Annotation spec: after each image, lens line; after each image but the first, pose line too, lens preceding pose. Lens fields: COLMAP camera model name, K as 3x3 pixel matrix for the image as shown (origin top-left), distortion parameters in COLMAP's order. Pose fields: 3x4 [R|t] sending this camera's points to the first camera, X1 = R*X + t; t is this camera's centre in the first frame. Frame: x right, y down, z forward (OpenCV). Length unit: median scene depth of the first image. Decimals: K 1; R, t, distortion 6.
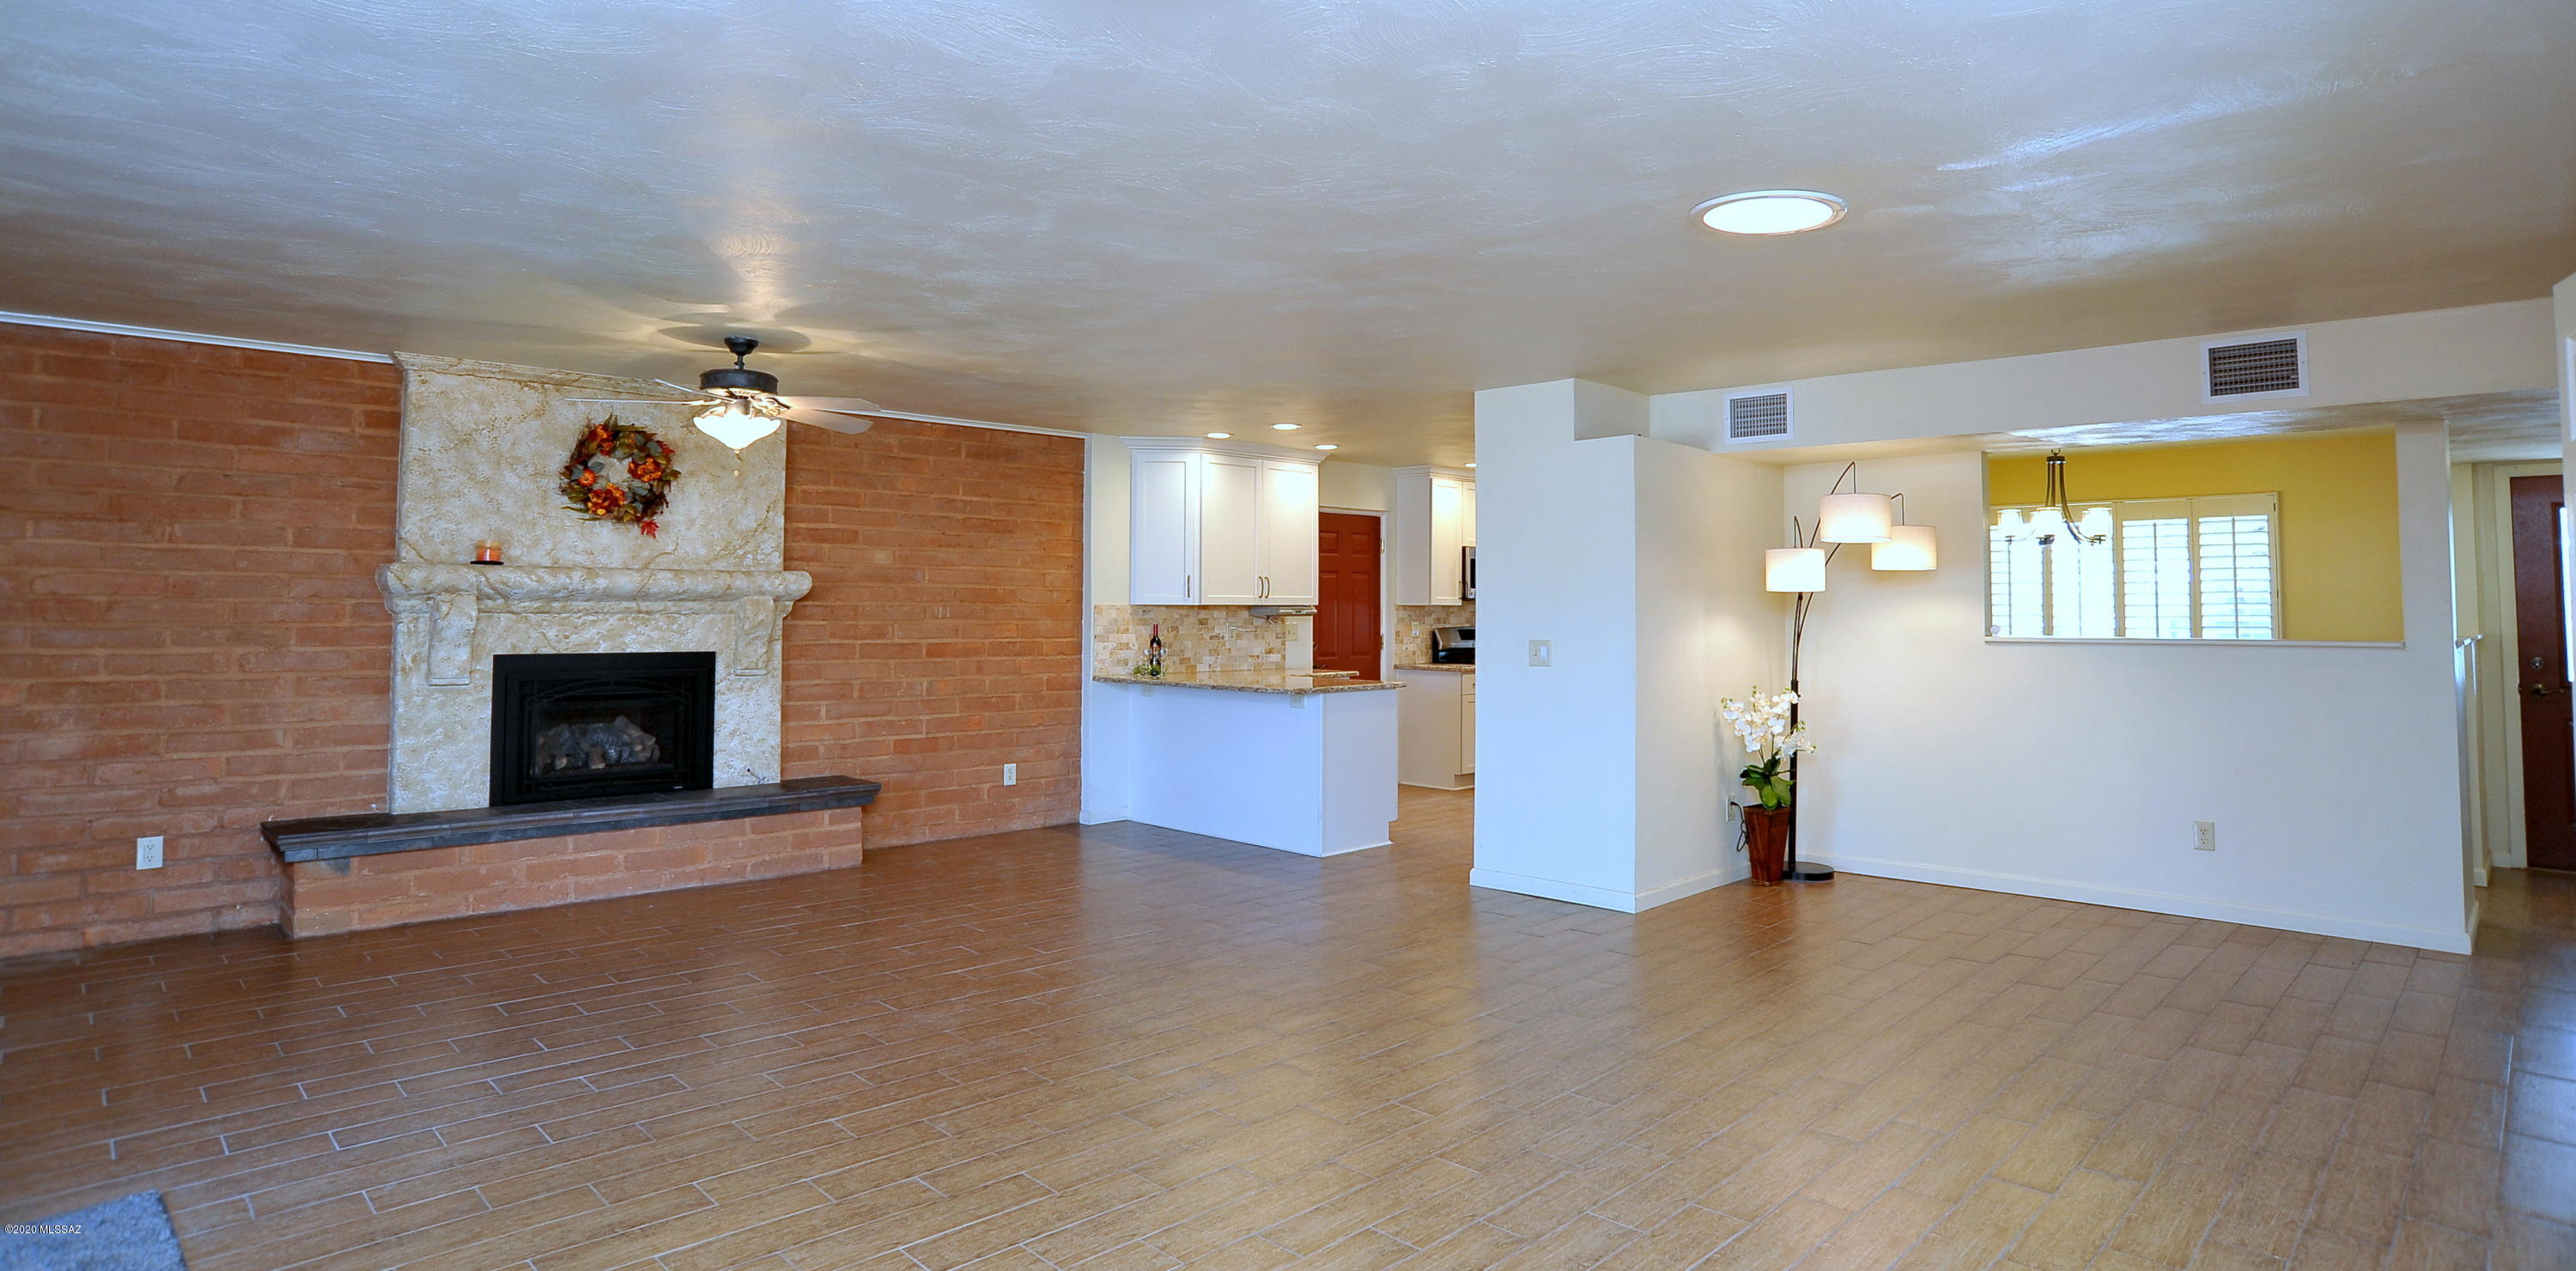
lens RADIAL K [[1382.9, 0, 1289.1], [0, 1382.9, 561.6], [0, 0, 1]] dist [0.001925, 0.001020]
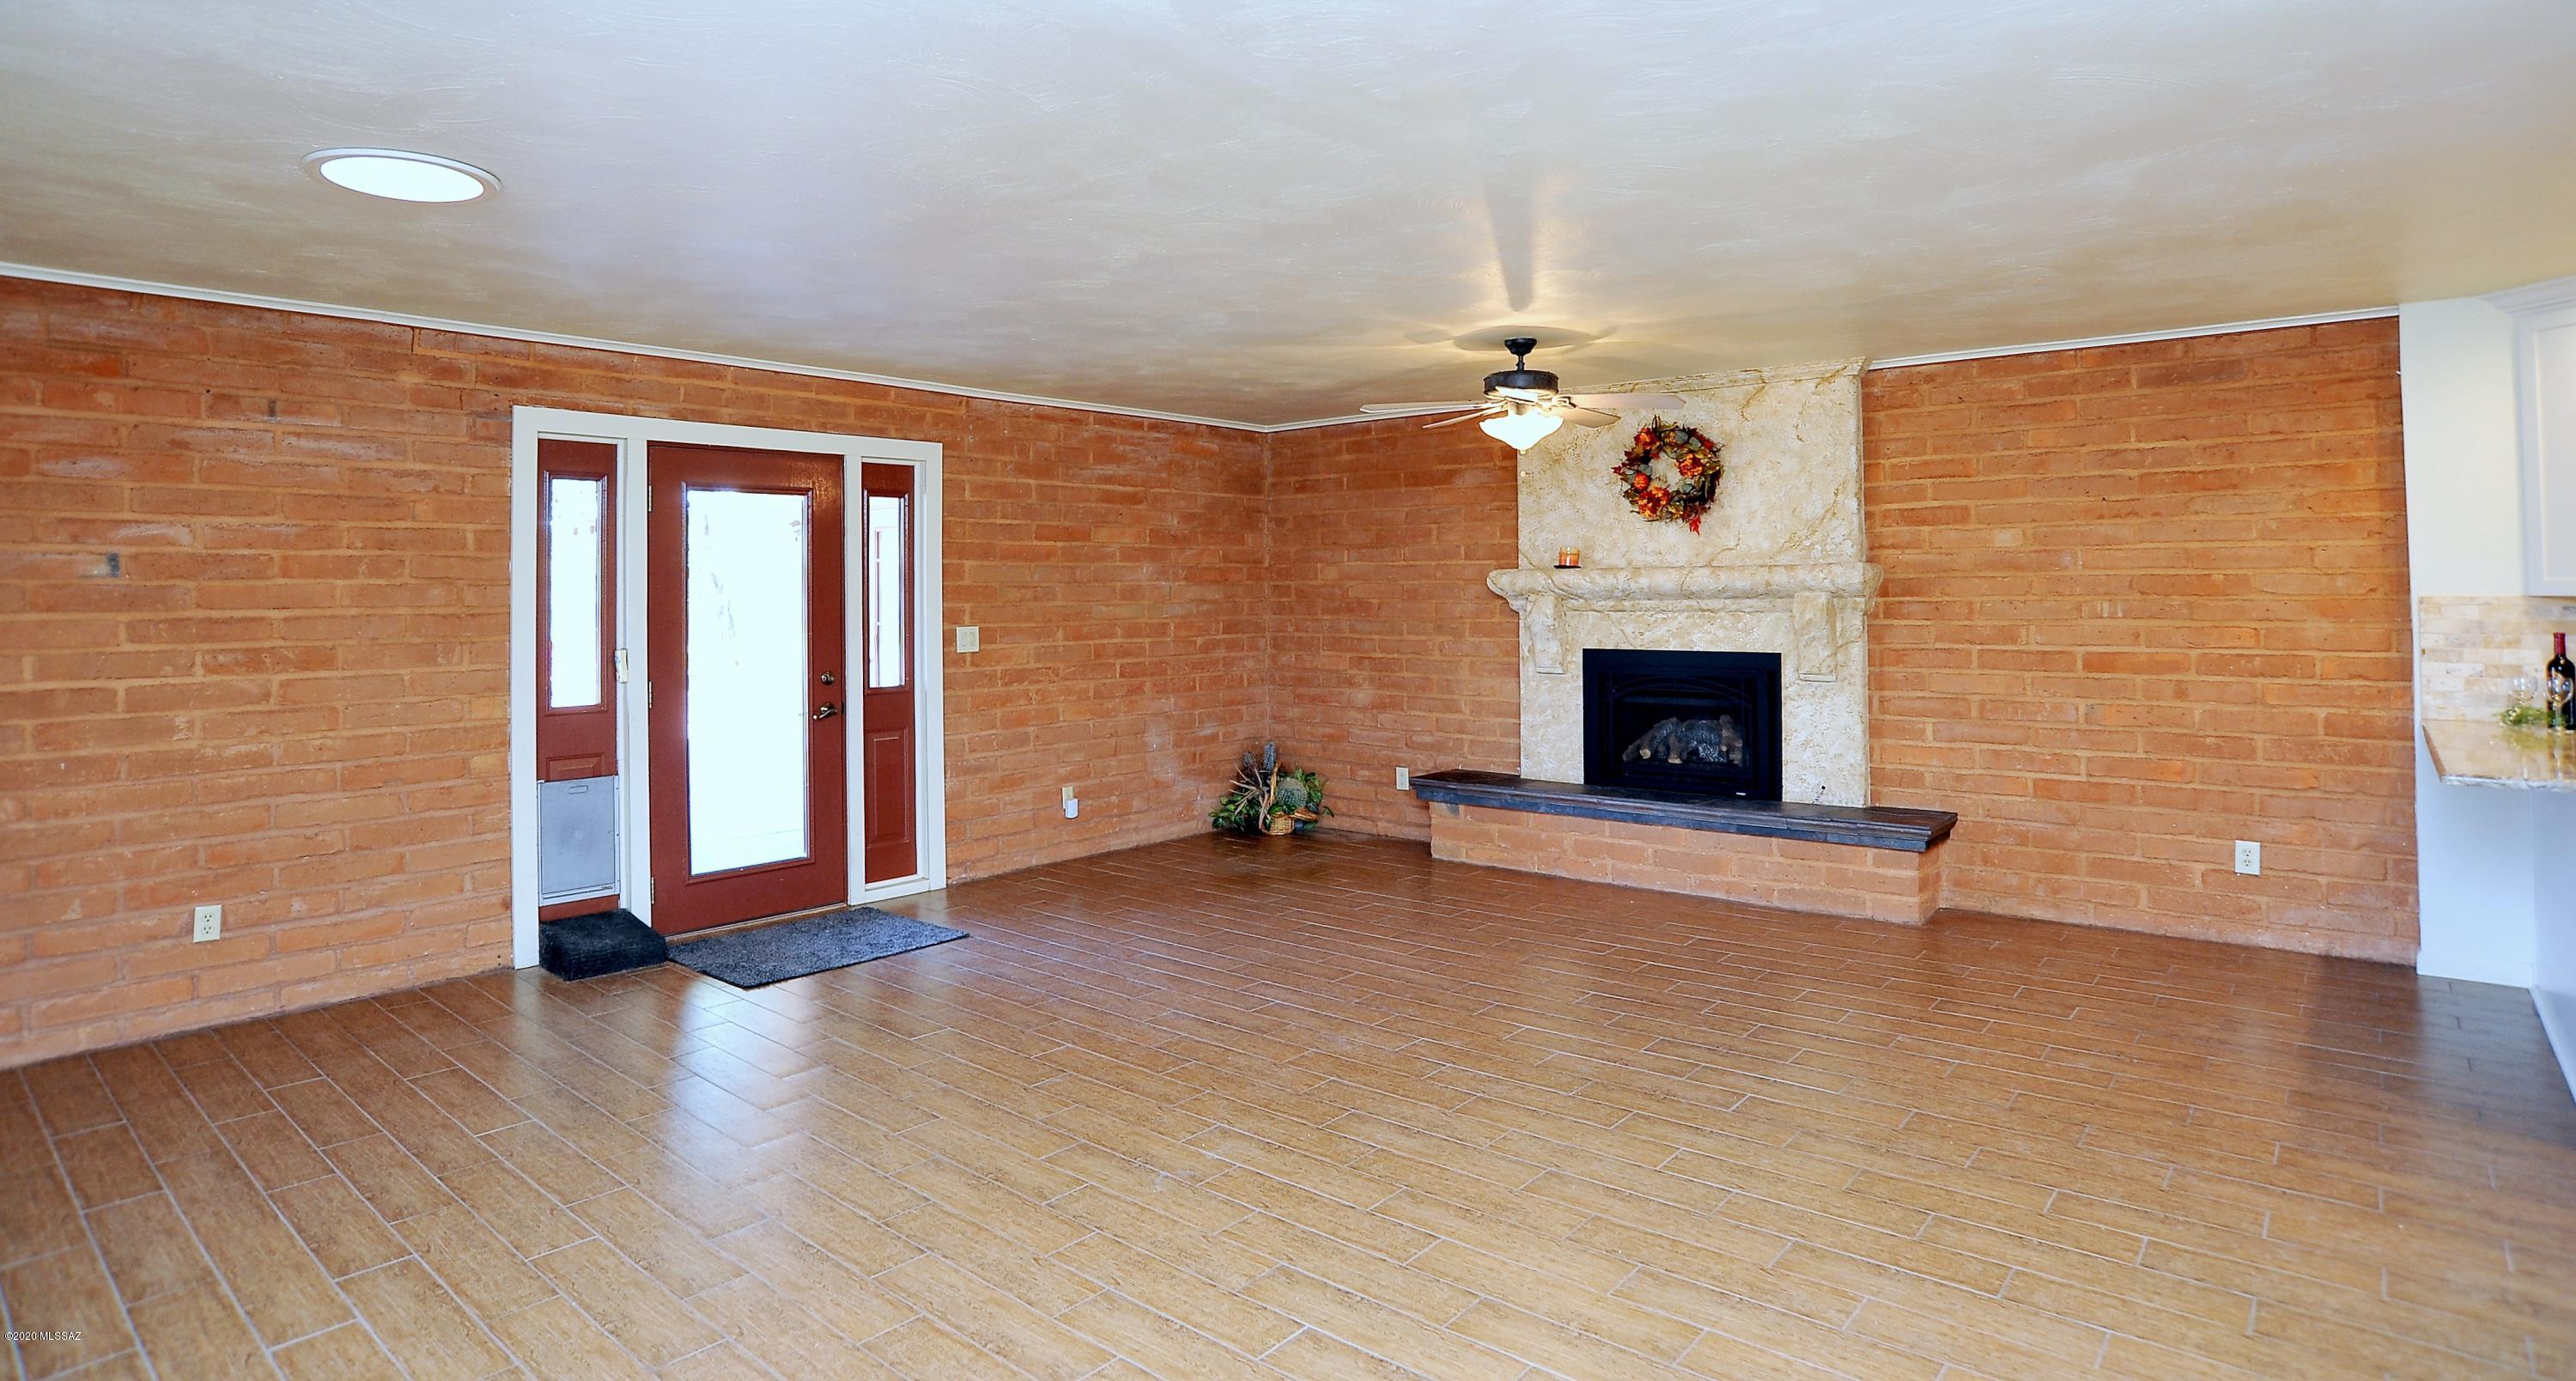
lens RADIAL K [[1333.7, 0, 1152.2], [0, 1333.7, 555.4], [0, 0, 1]] dist [-0.105550, 0.044859]
pose [[0.072625, -0.036919, -0.996676, 0.428932], [0.038662, 0.998668, -0.034176, 0.014045], [0.996610, -0.036052, 0.073956, 0.532856]]
